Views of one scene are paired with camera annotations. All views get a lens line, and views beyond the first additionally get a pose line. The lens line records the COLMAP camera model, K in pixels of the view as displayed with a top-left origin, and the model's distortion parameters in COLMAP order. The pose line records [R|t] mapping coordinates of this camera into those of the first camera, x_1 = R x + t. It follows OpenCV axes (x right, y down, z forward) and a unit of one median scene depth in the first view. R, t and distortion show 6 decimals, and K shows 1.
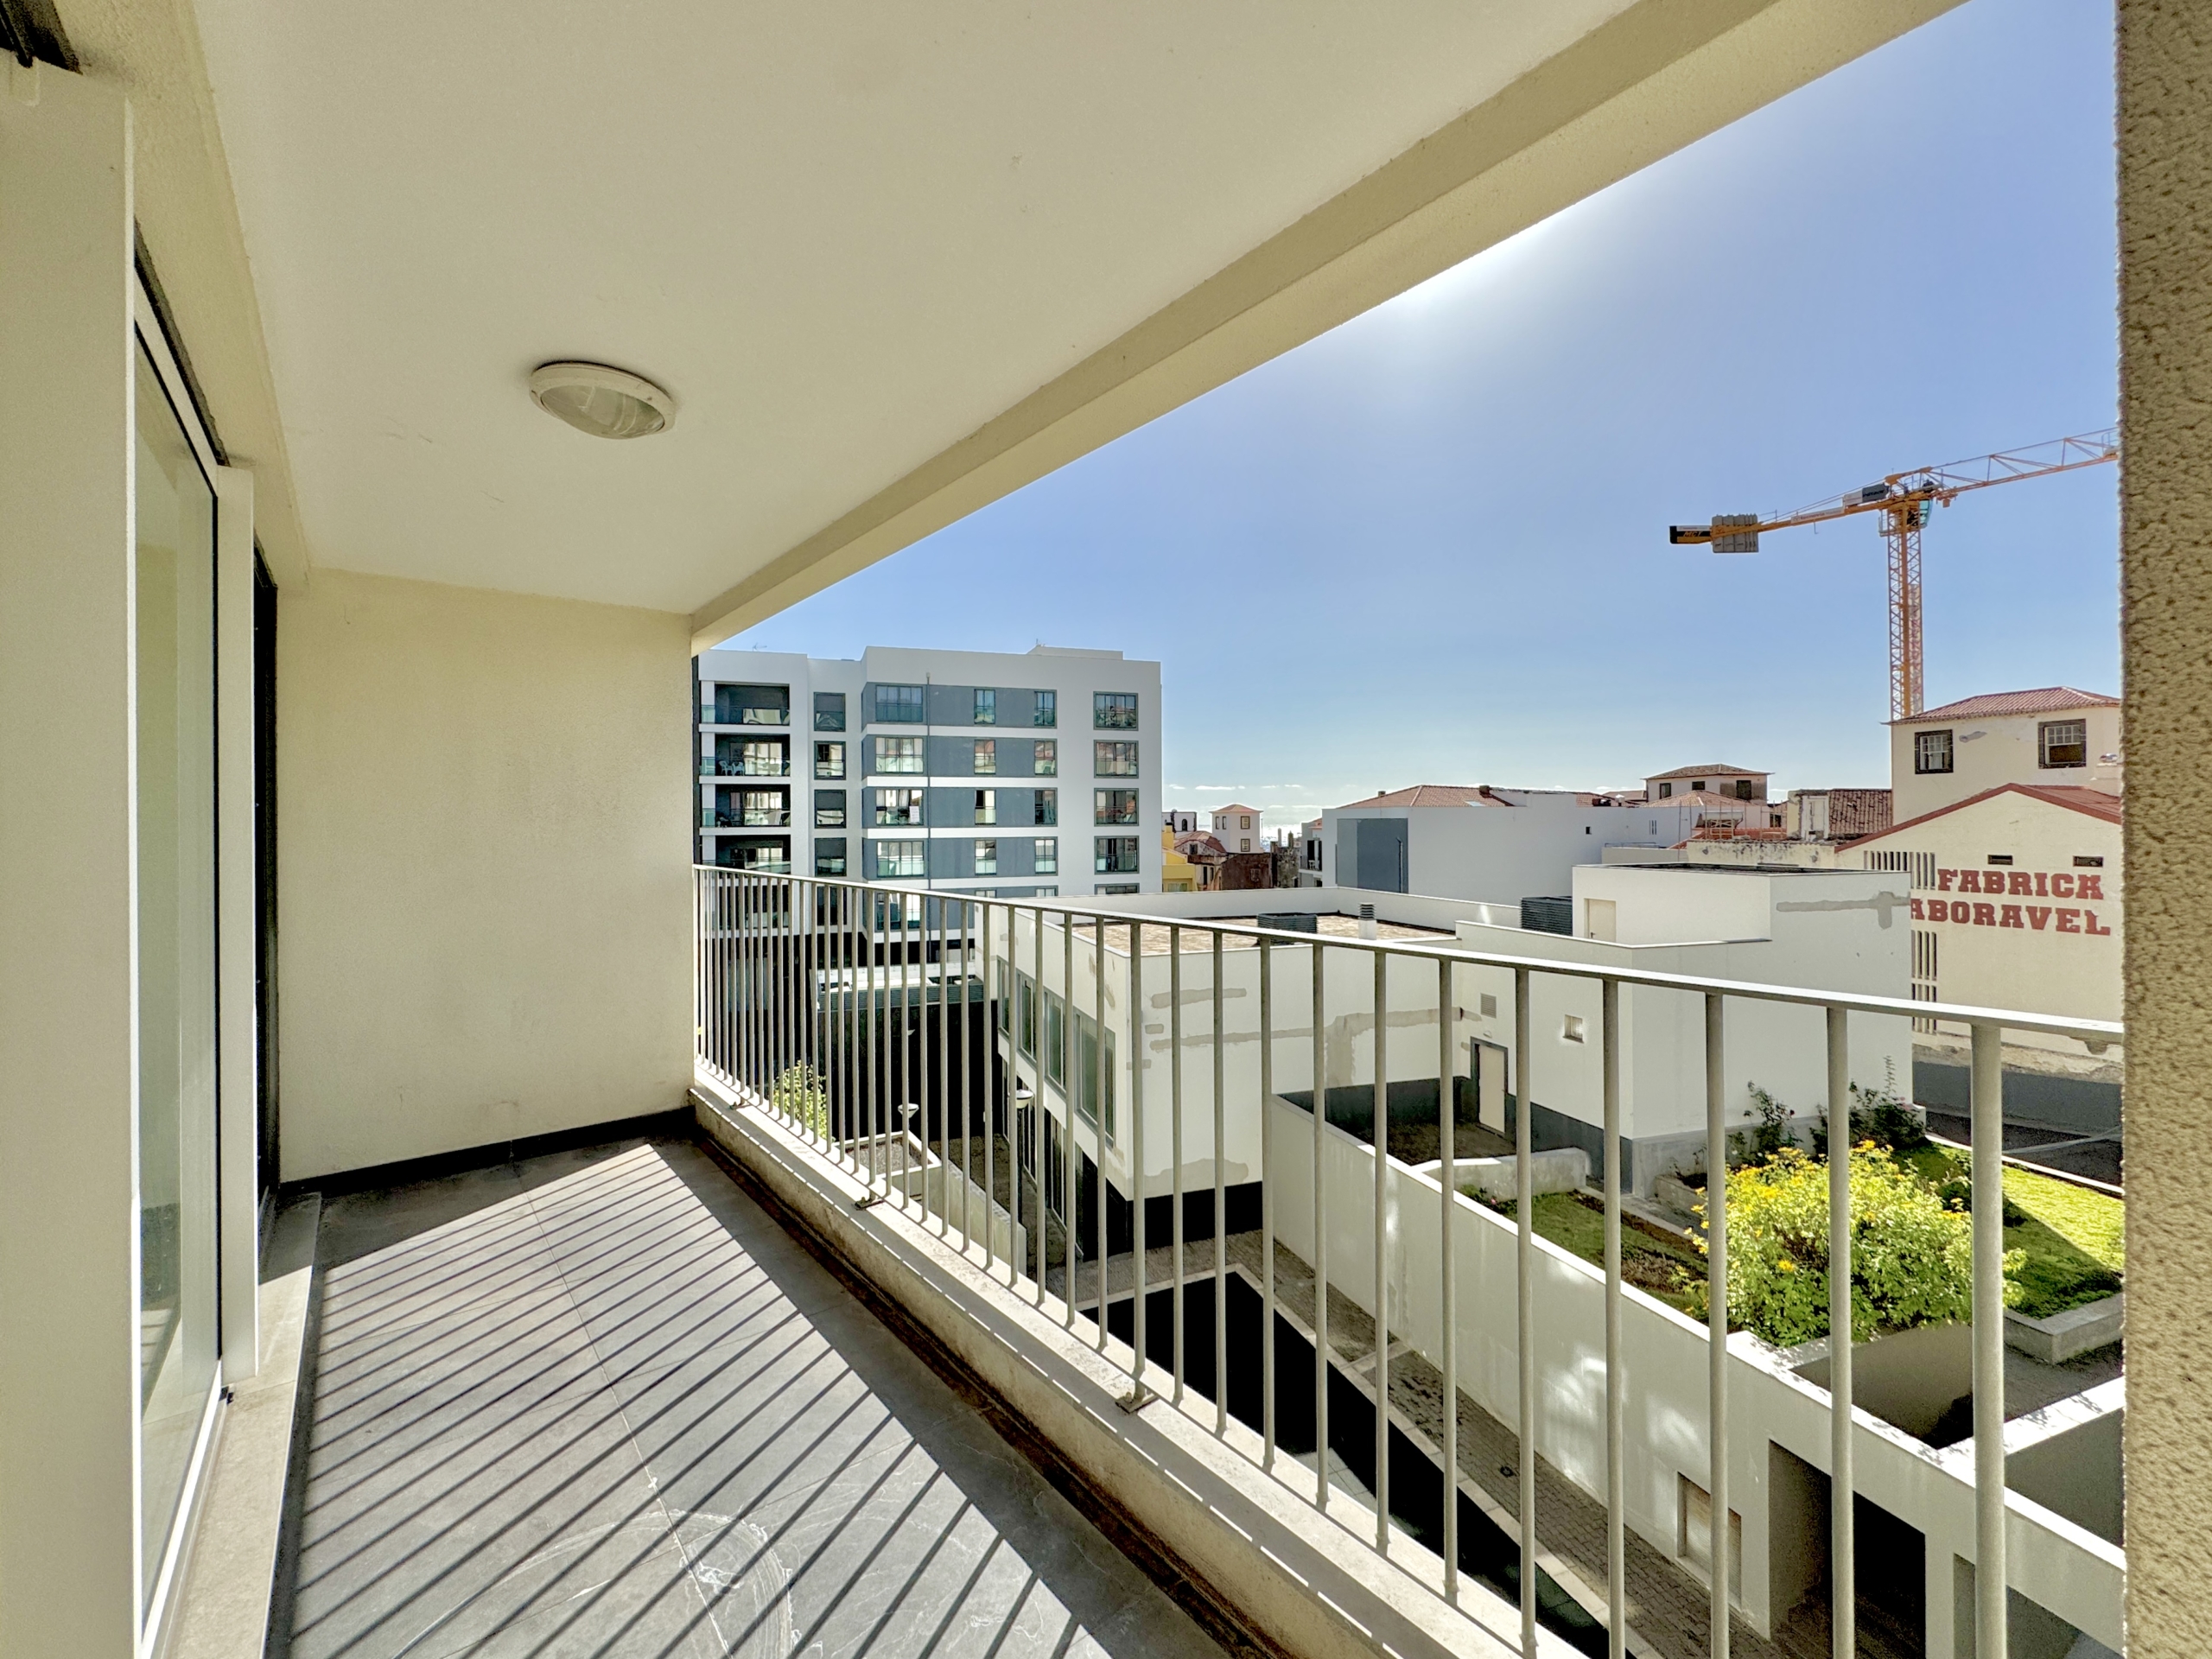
lens RADIAL K [[920.7, 0, 1100.8], [0, 920.7, 825.1], [0, 0, 1]] dist [-0.000909, 0.000141]
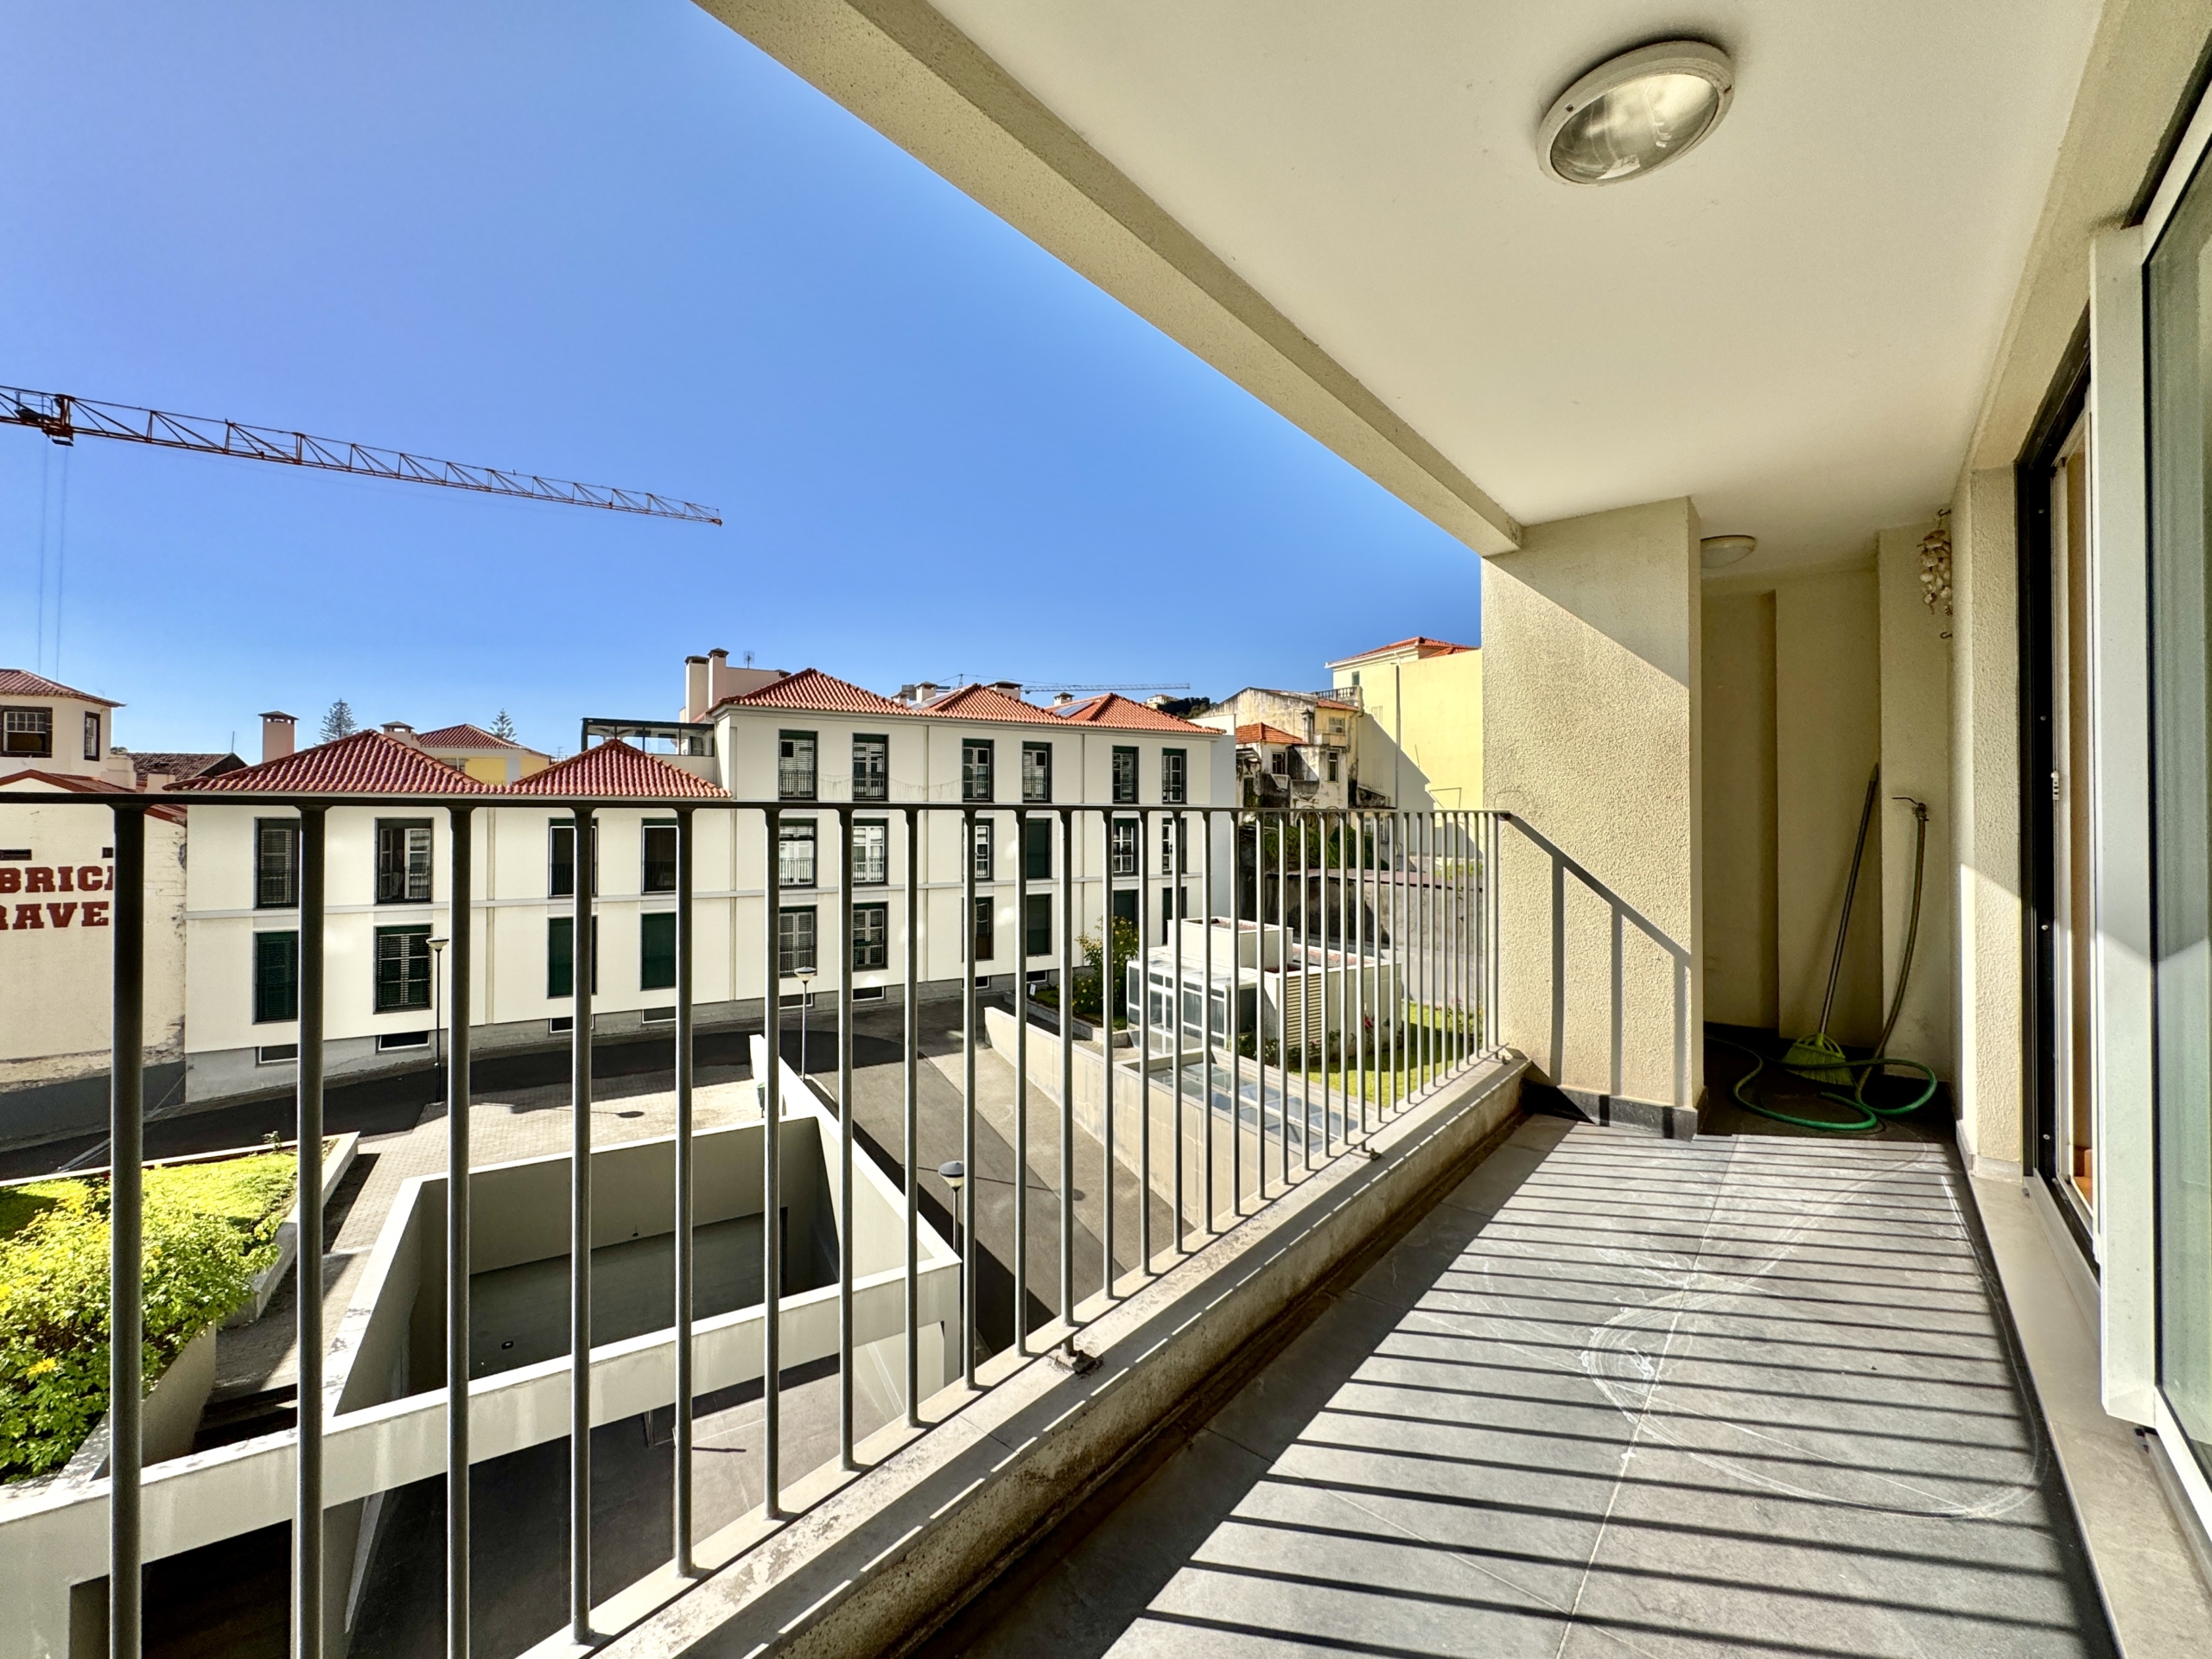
lens RADIAL K [[903.3, 0, 1110.9], [0, 903.3, 832.2], [0, 0, 1]] dist [0.000341, 0.000286]
pose [[-0.206001, -0.011372, 0.978486, -0.106703], [0.004718, 0.999909, 0.012615, 0.010114], [-0.978540, 0.007215, -0.205928, 0.145054]]
